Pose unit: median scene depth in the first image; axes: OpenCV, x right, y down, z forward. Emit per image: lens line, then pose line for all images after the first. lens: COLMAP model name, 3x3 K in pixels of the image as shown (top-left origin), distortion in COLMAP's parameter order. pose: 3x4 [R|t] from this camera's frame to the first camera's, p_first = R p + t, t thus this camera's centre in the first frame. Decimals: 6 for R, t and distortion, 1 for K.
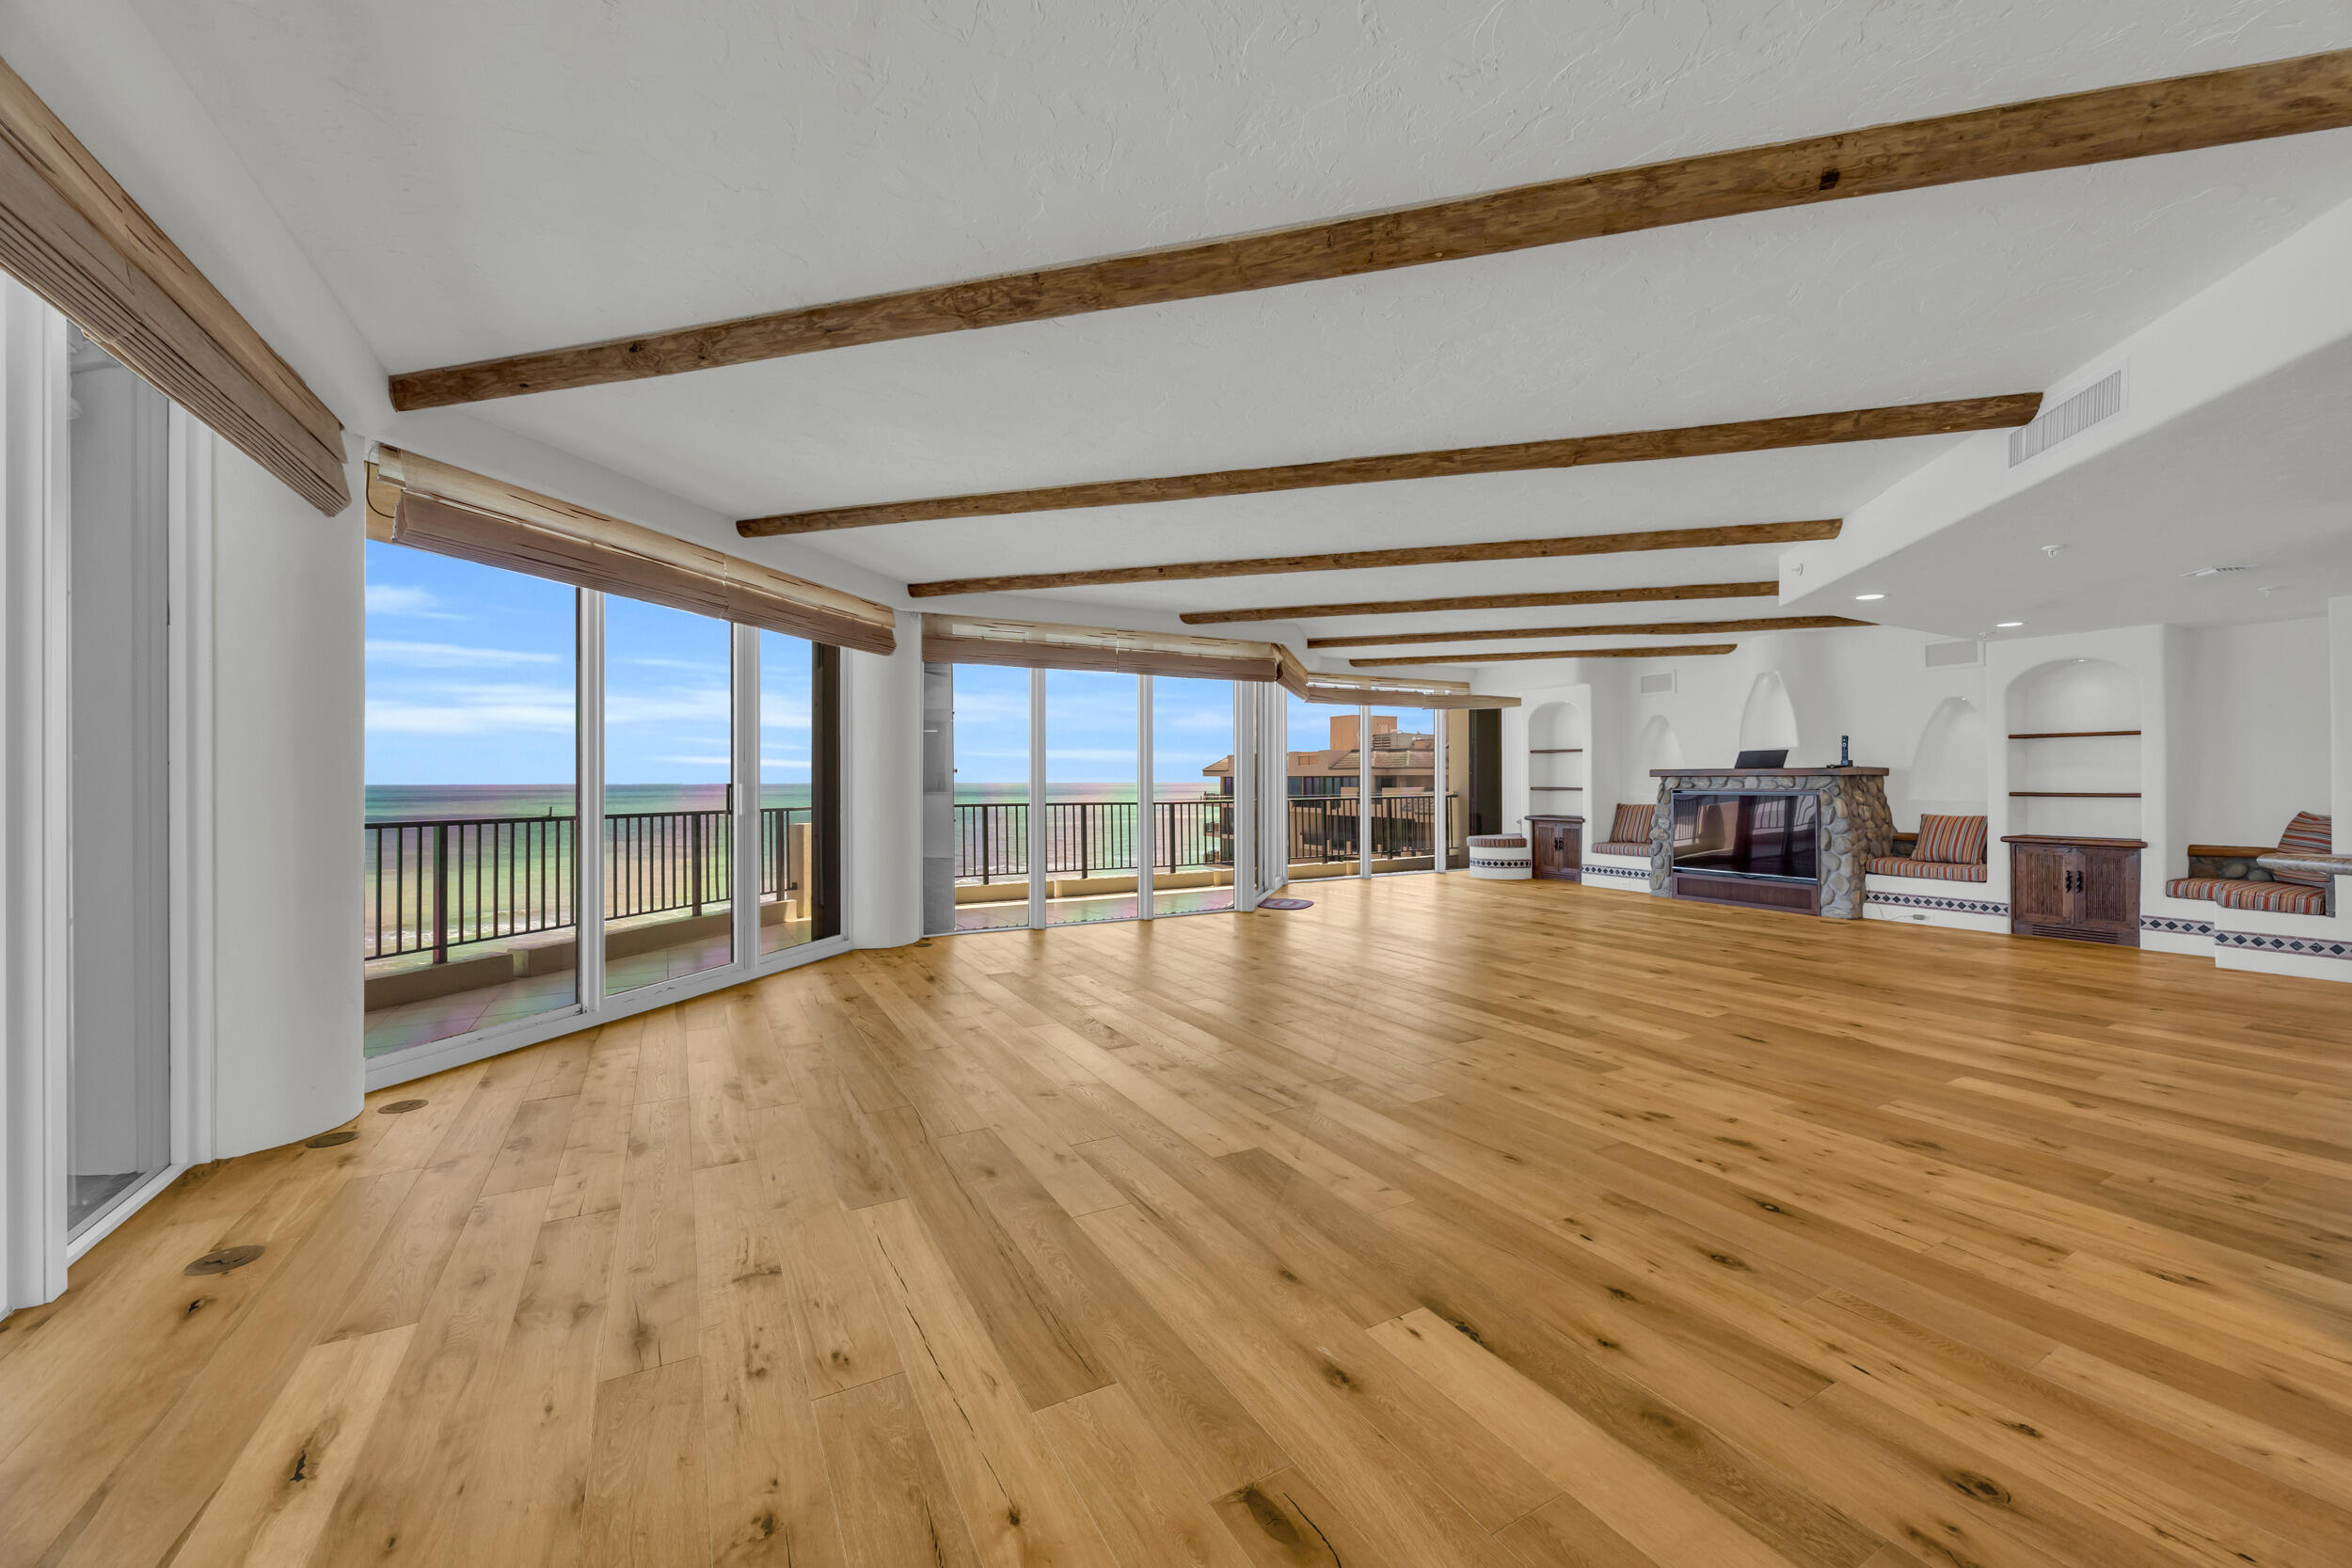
lens RADIAL K [[919.5, 0, 1180.8], [0, 919.5, 779.3], [0, 0, 1]] dist [-0.004946, -0.000030]
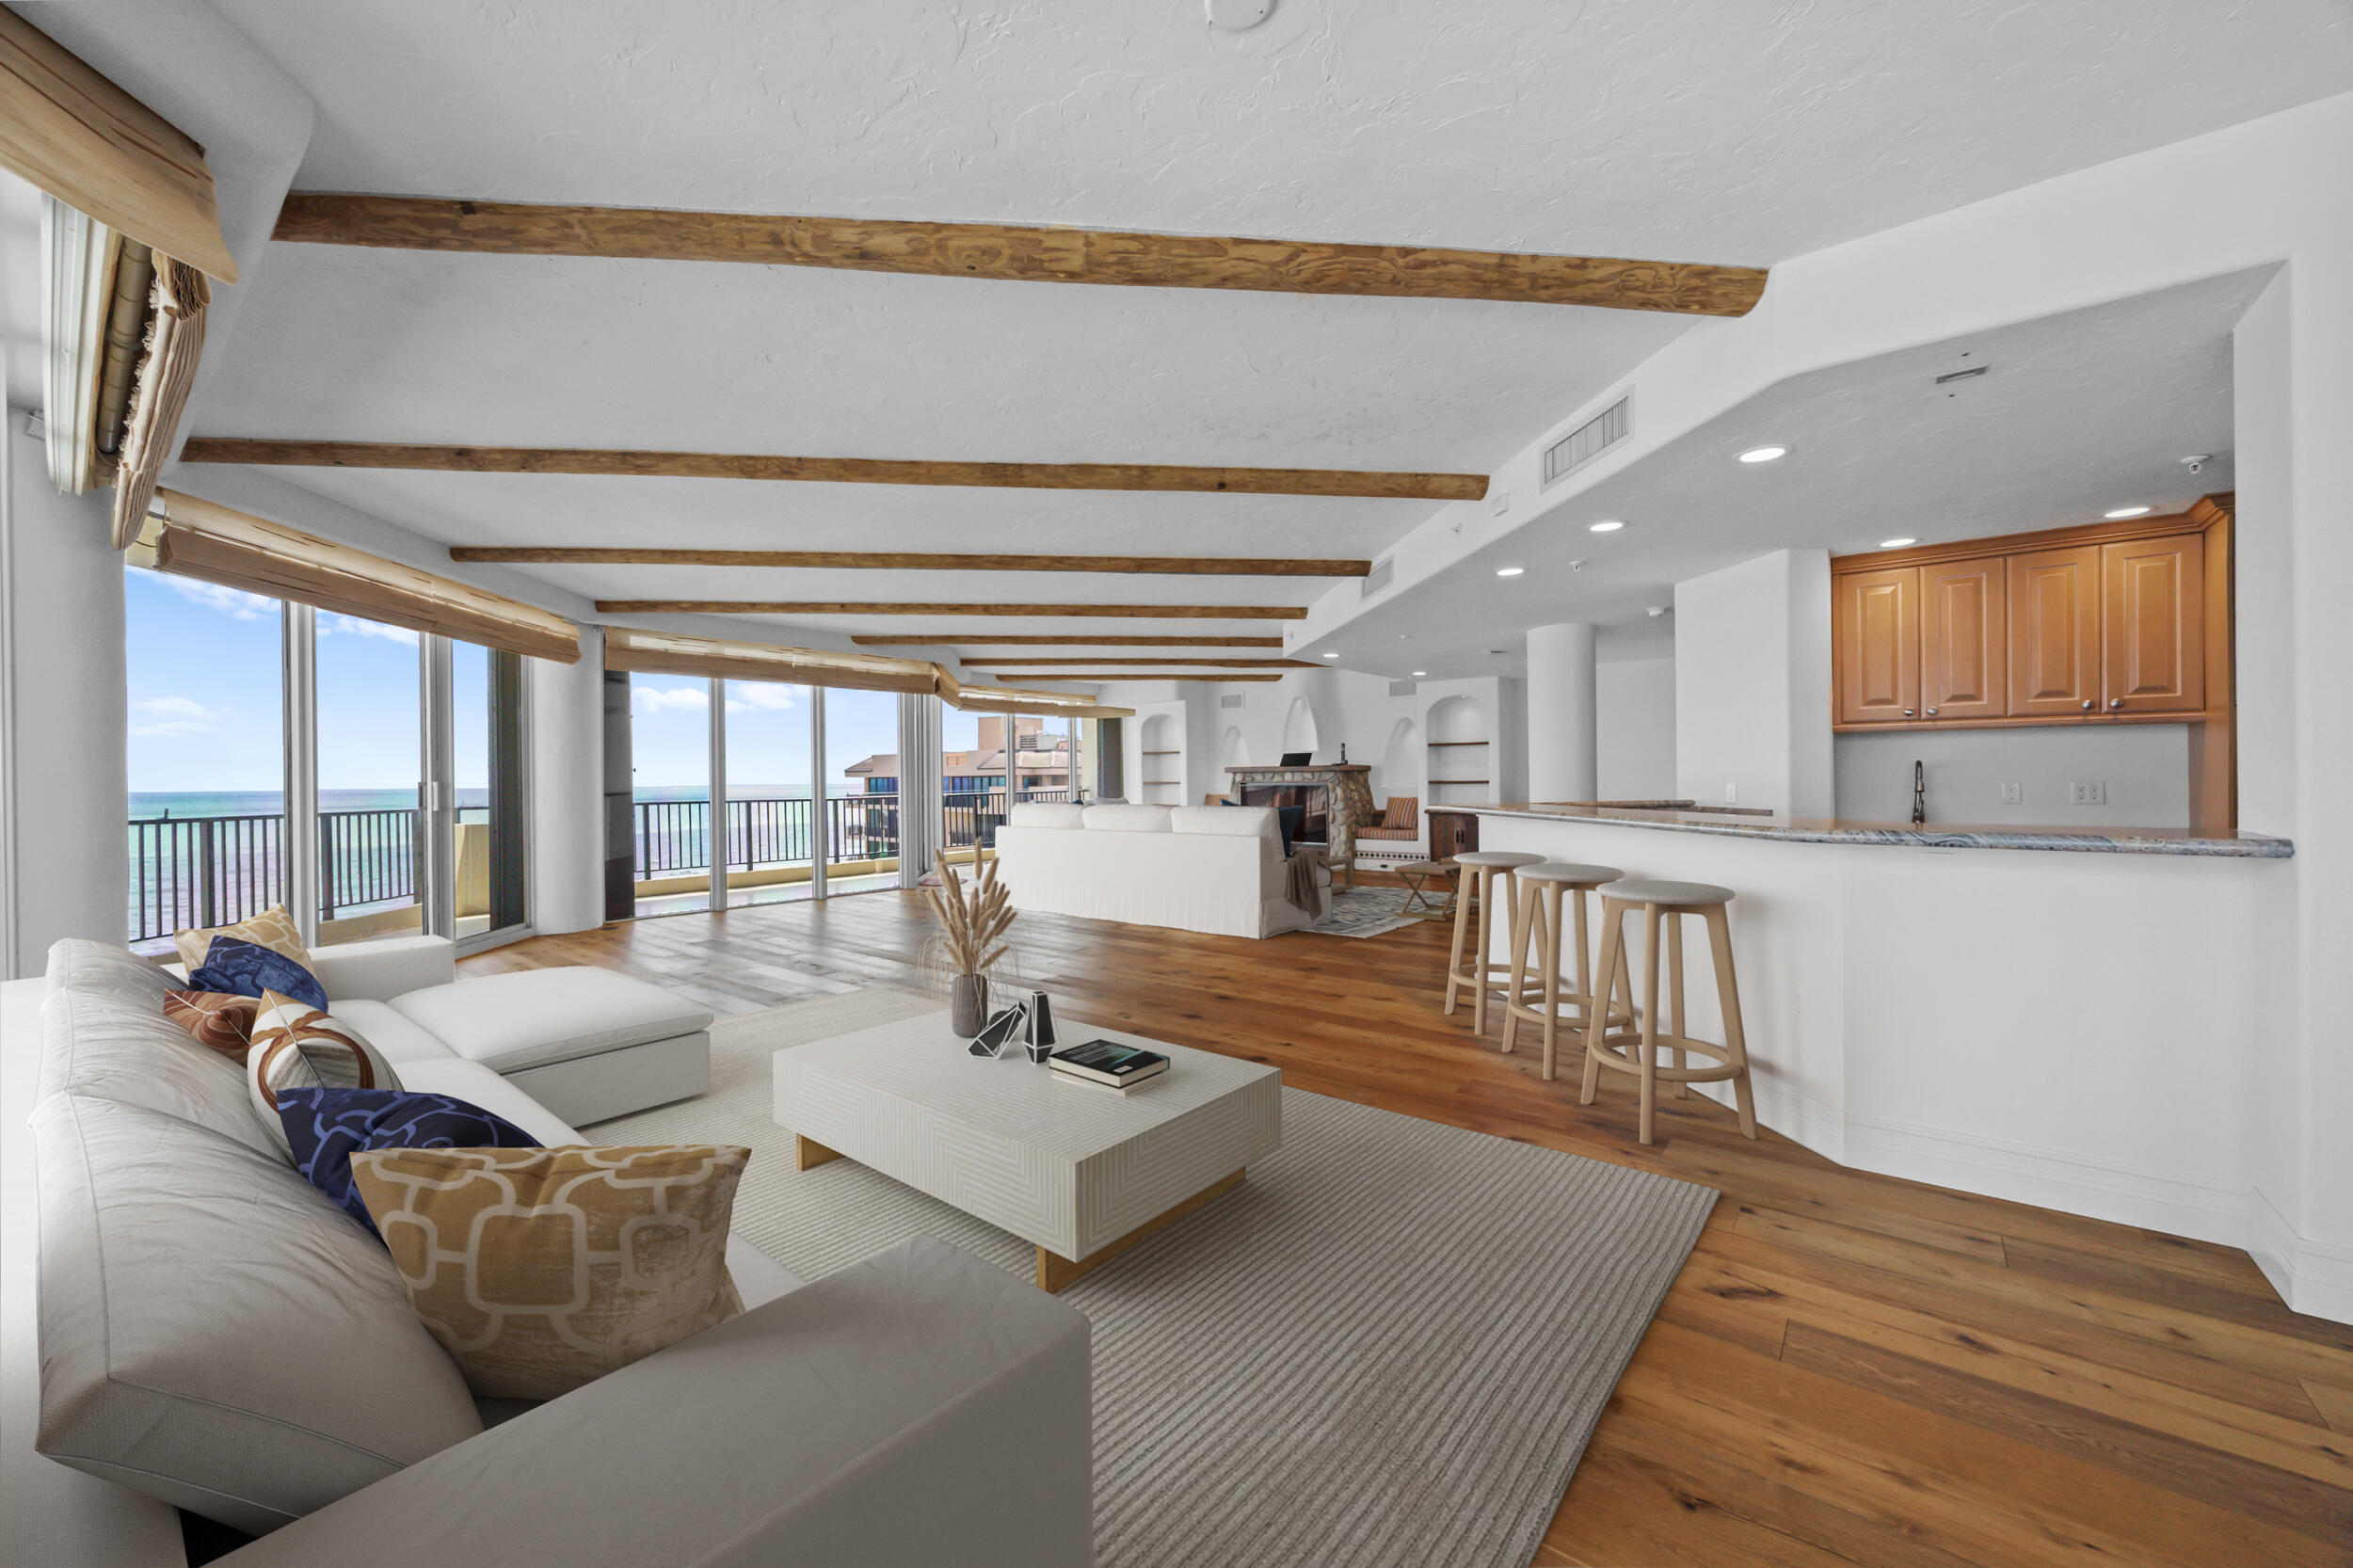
lens RADIAL K [[913.1, 0, 1175.3], [0, 913.1, 784.4], [0, 0, 1]] dist [0.000118, -0.000128]
pose [[0.930720, -0.009355, 0.365614, -0.043210], [0.007447, 0.999950, 0.006628, 0.005444], [-0.365658, -0.003446, 0.930743, -0.235547]]
